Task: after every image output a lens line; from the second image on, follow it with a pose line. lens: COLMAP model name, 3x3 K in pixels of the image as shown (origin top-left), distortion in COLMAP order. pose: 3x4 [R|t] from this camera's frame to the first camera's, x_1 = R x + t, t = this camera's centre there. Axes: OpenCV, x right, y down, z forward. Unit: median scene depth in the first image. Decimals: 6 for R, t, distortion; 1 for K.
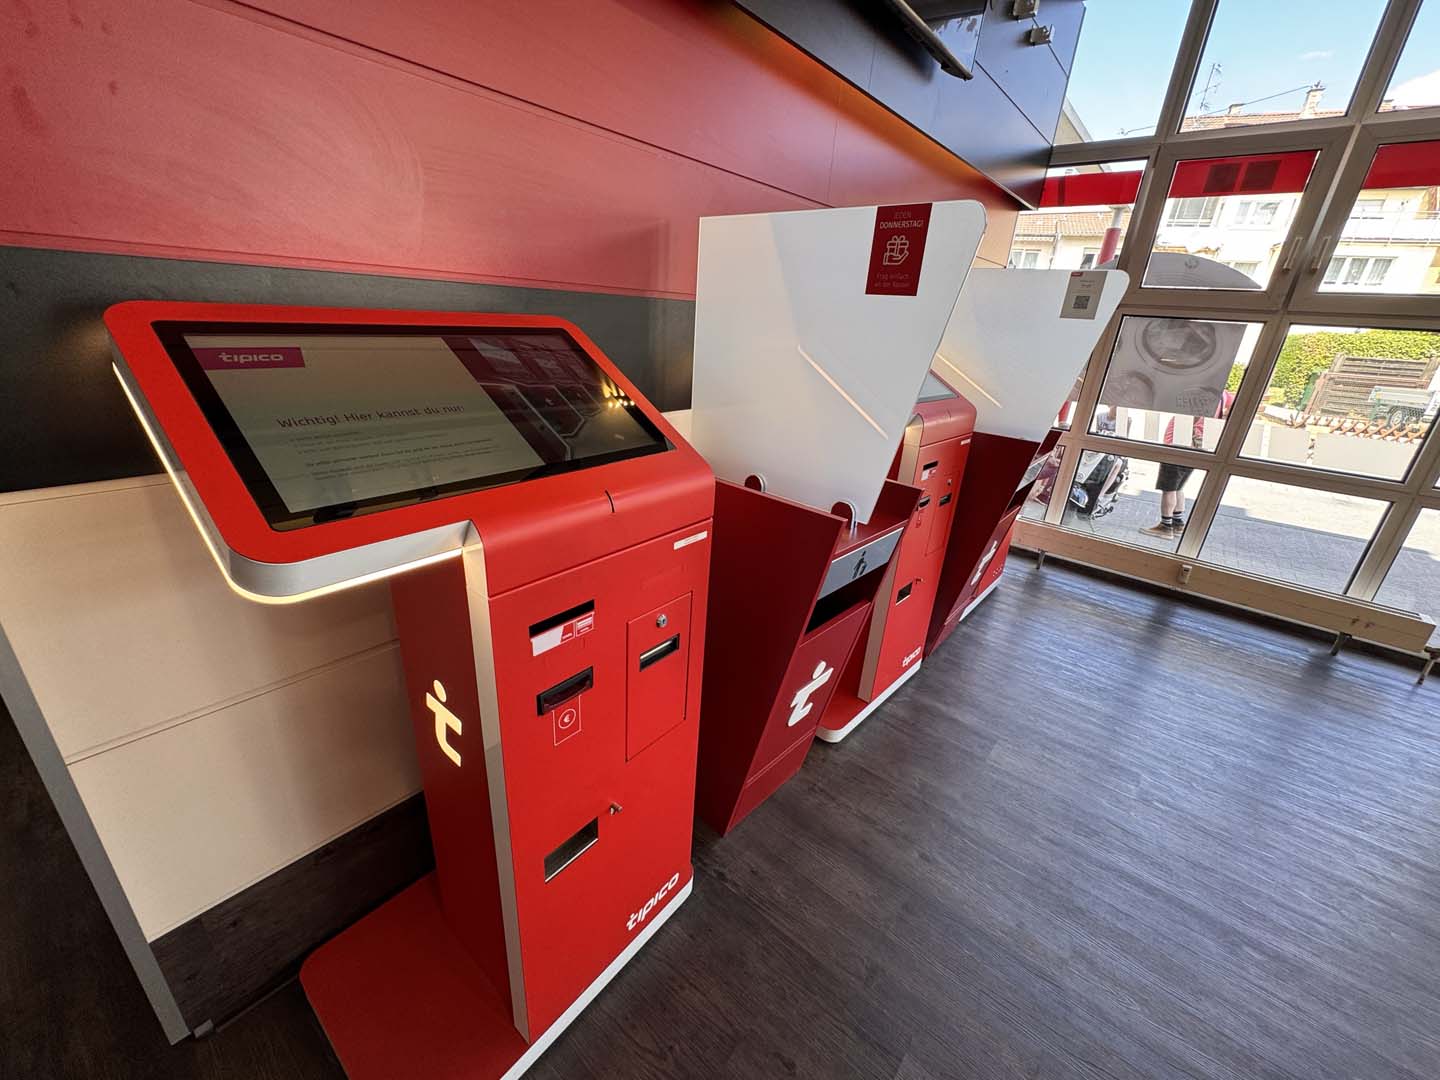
lens RADIAL K [[566.4, 0, 724.1], [0, 566.4, 537.4], [0, 0, 1]] dist [0.001622, 0.000215]
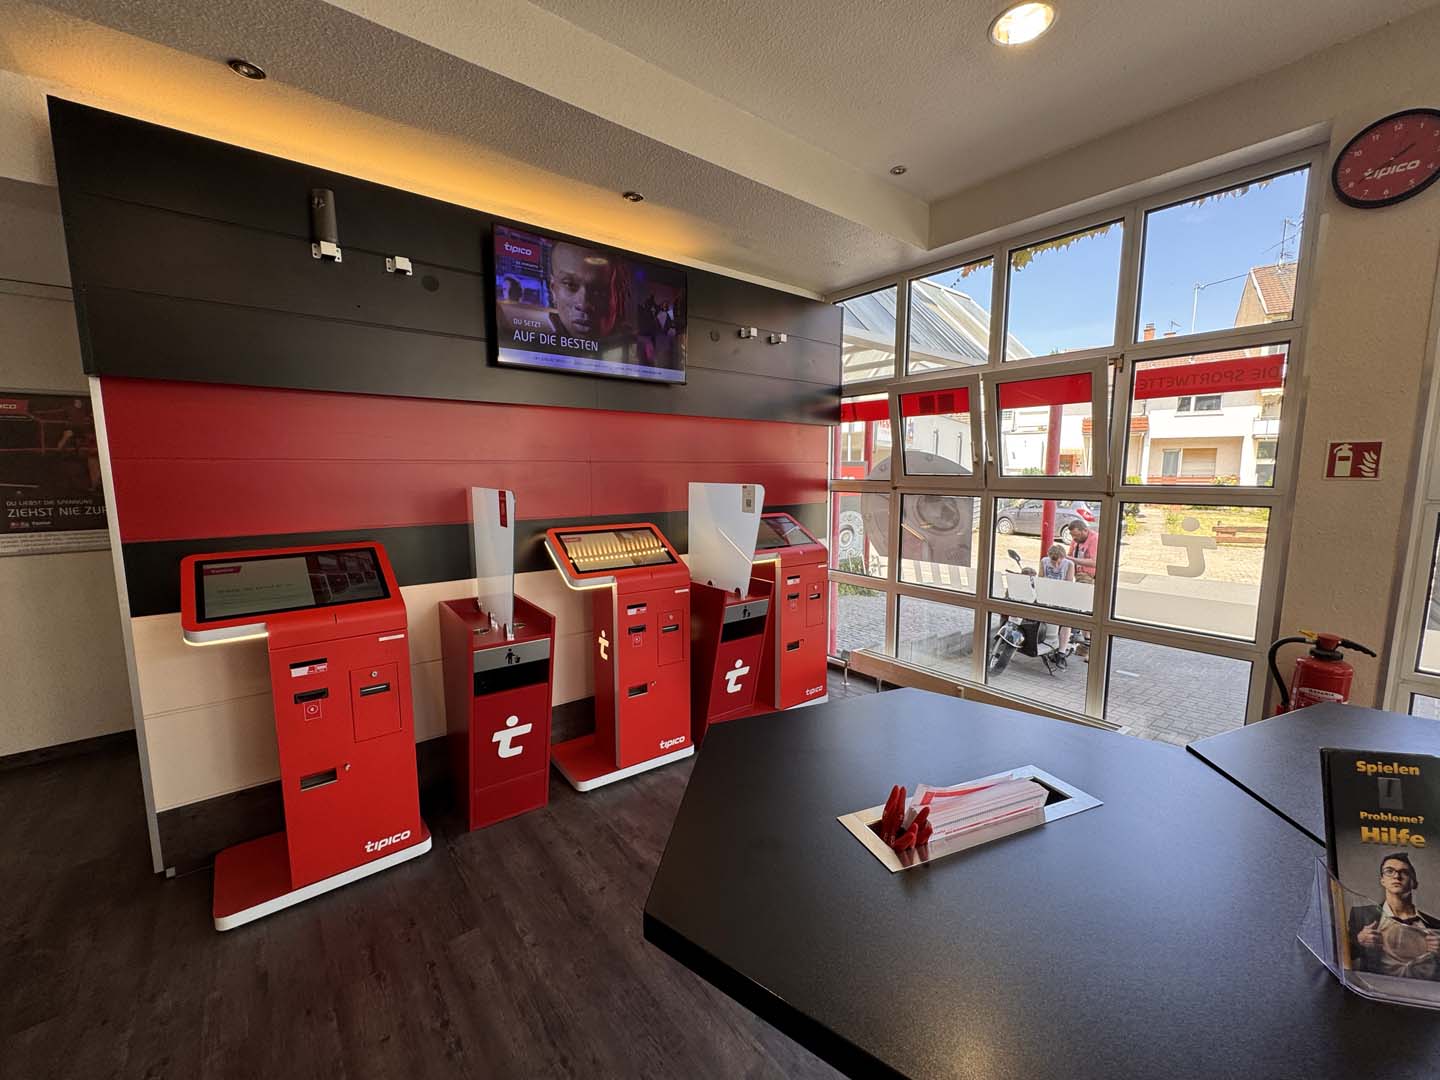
lens RADIAL K [[566.4, 0, 721.8], [0, 566.4, 545.5], [0, 0, 1]] dist [0.001622, 0.000215]
pose [[0.979208, -0.034149, -0.199966, 0.642139], [-0.016322, 0.969271, -0.245453, 0.068987], [0.202203, 0.243614, 0.948560, -0.366537]]
